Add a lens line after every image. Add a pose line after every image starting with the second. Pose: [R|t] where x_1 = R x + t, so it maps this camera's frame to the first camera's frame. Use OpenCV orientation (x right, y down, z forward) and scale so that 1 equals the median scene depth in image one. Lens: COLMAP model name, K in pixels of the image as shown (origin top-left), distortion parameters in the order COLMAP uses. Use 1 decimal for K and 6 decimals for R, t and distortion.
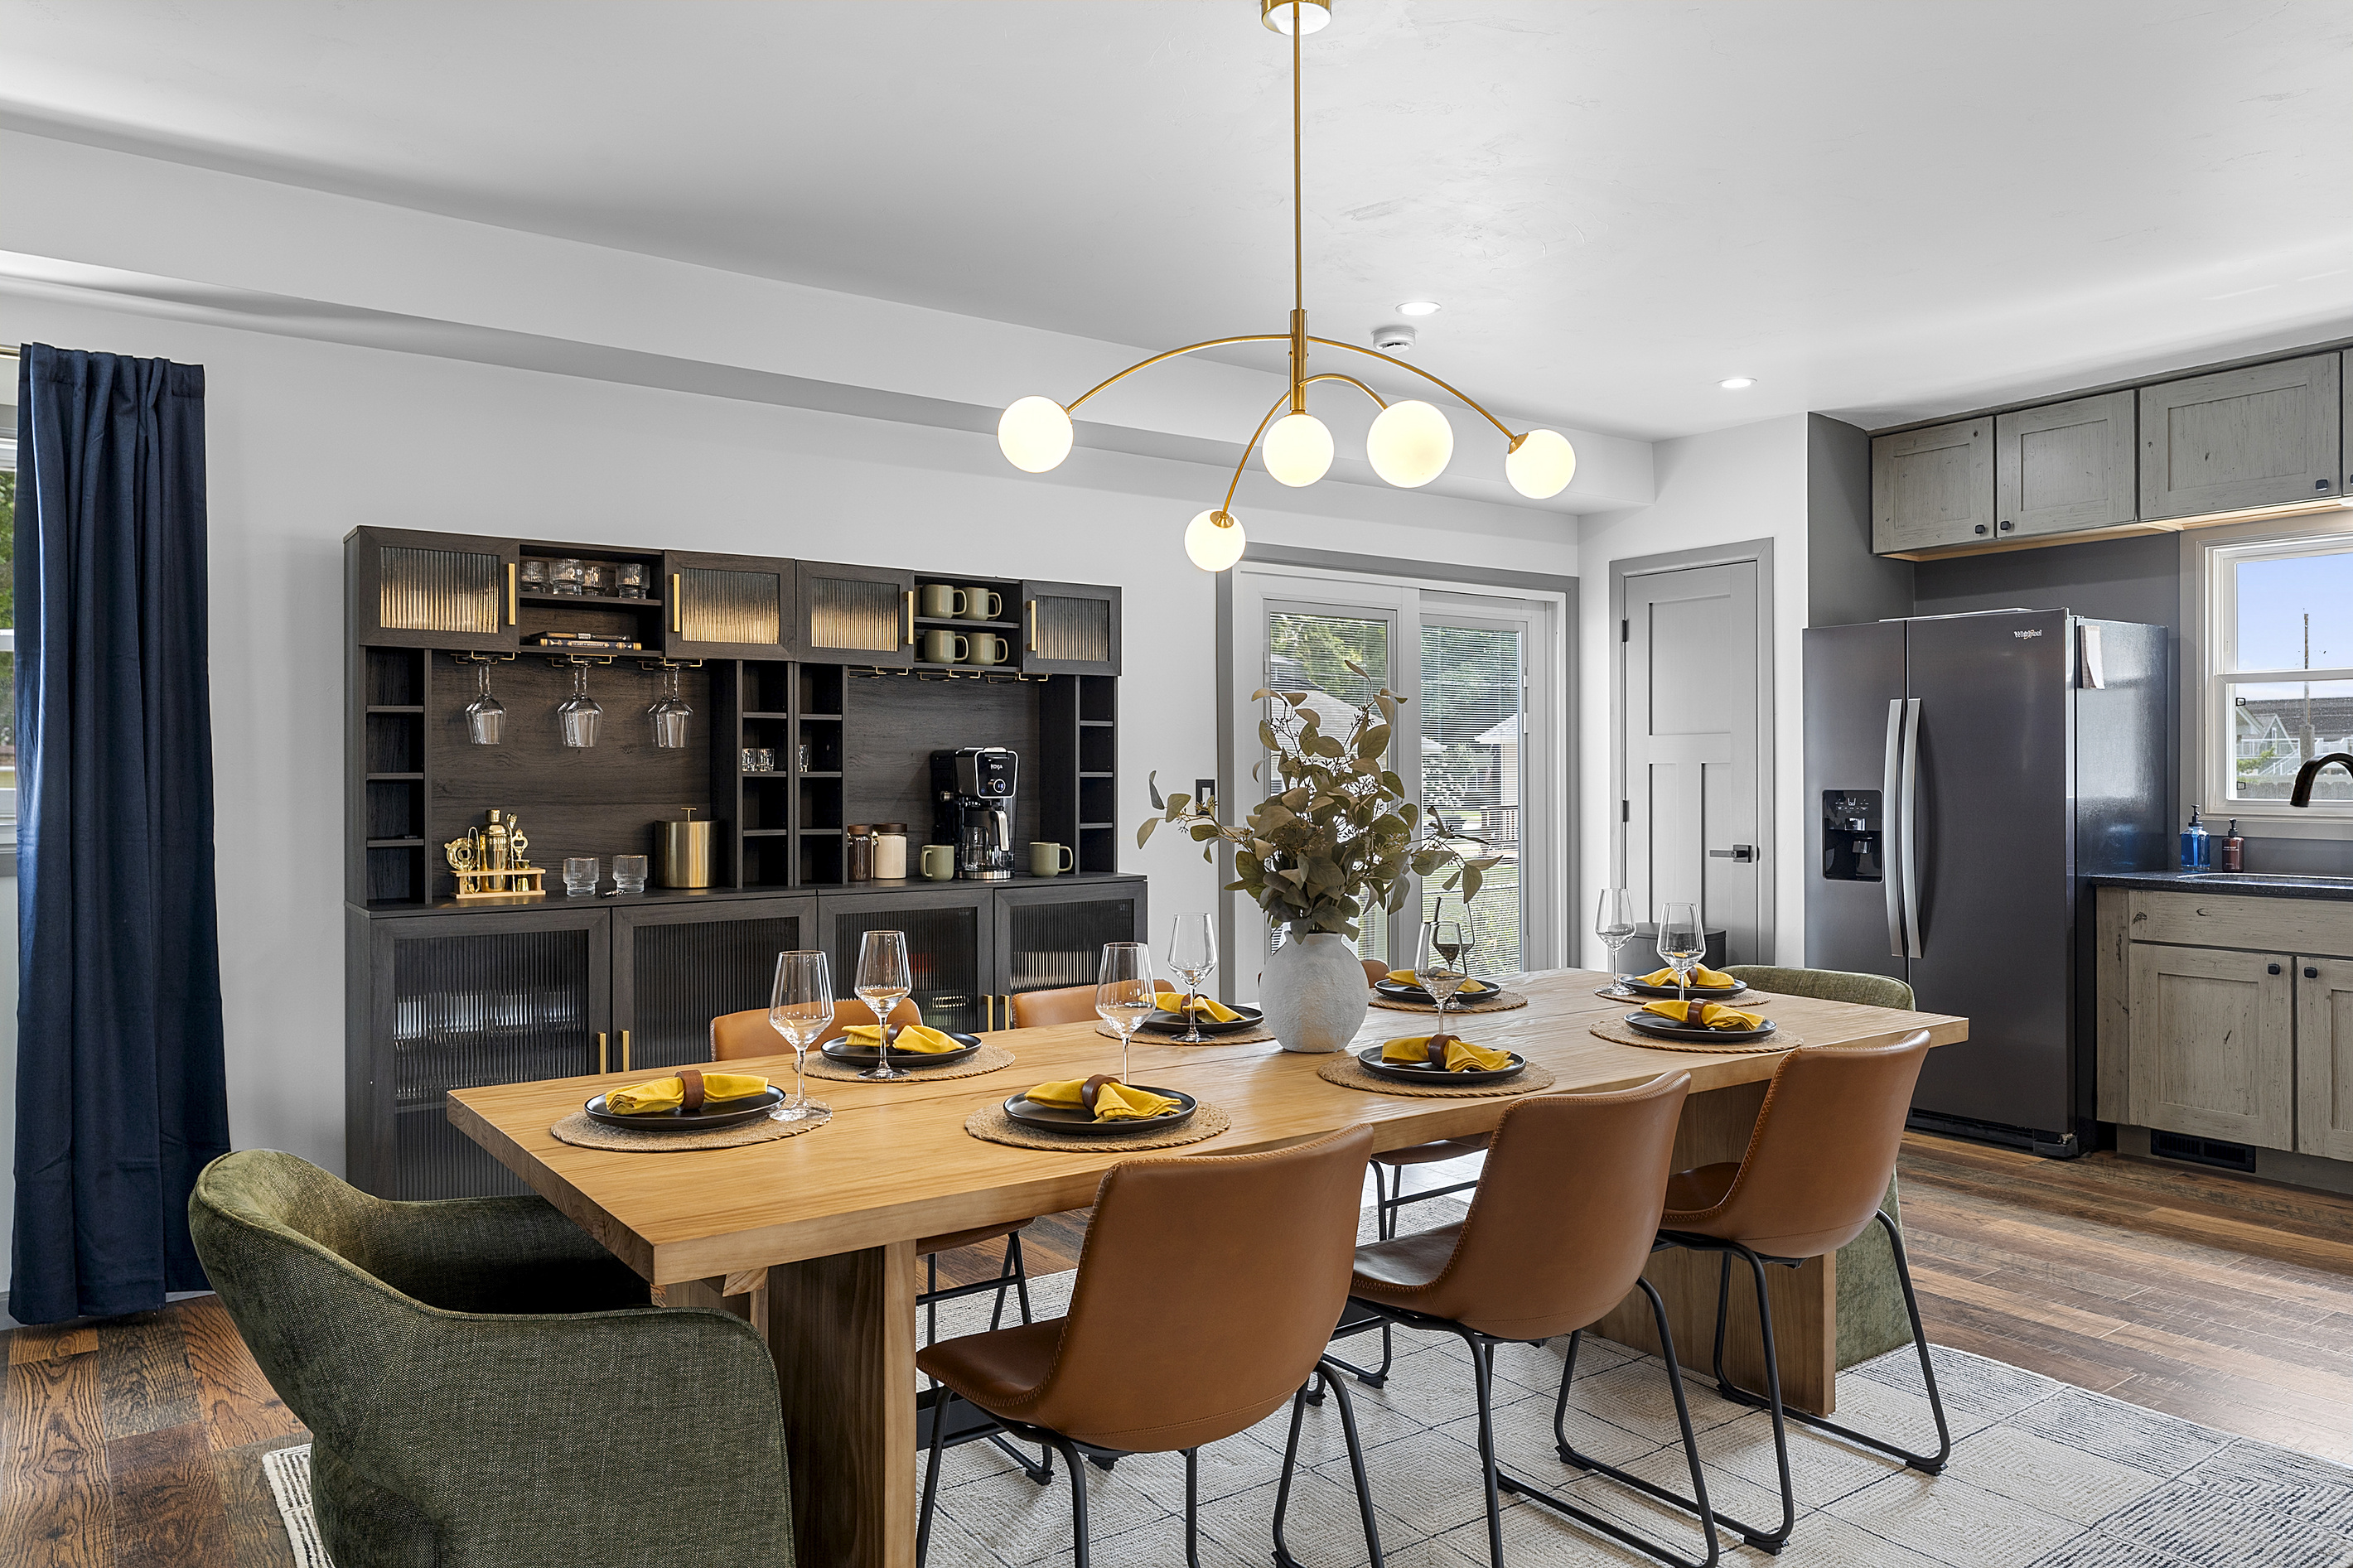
lens RADIAL K [[1584.1, 0, 1175.9], [0, 1584.1, 778.4], [0, 0, 1]] dist [0.005380, -0.002107]
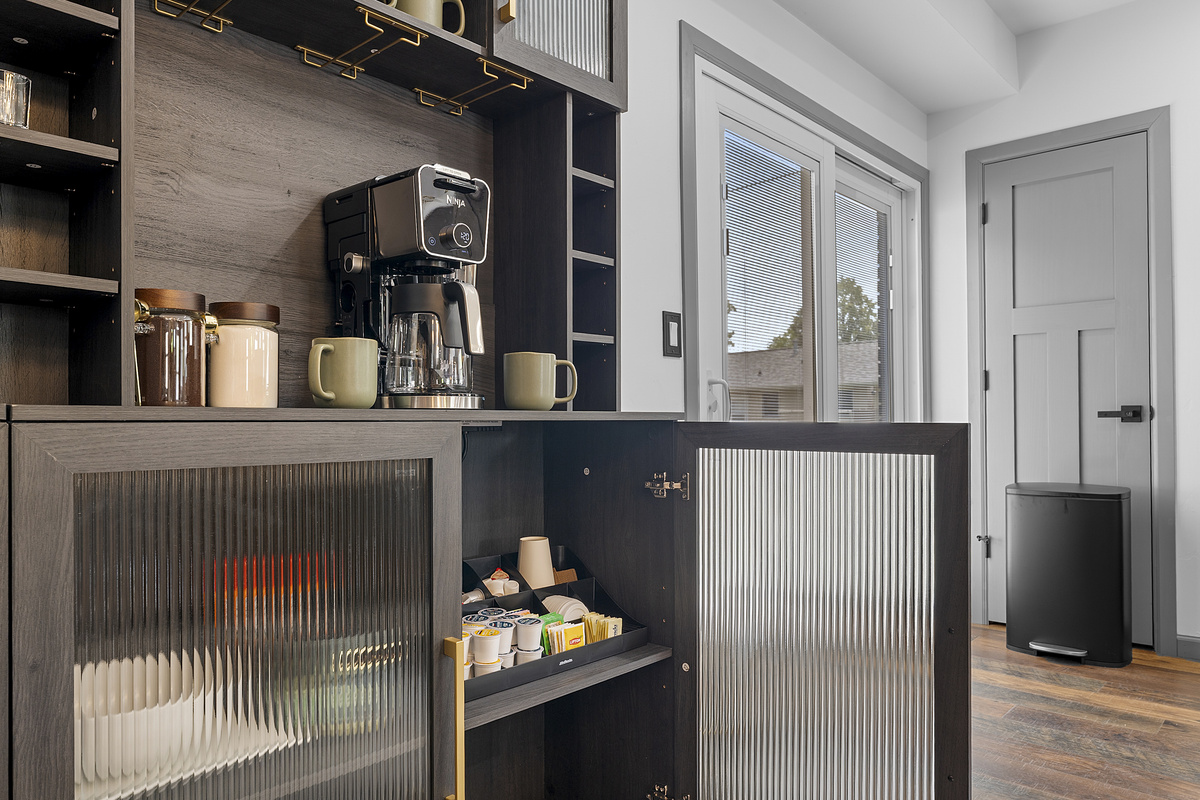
lens RADIAL K [[807.9, 0, 601.5], [0, 807.9, 425.5], [0, 0, 1]] dist [0.005380, -0.002107]
pose [[0.978692, -0.004250, 0.205289, -0.118048], [0.003521, 0.999986, 0.003916, 0.066050], [-0.205303, -0.003110, 0.978693, 0.701626]]
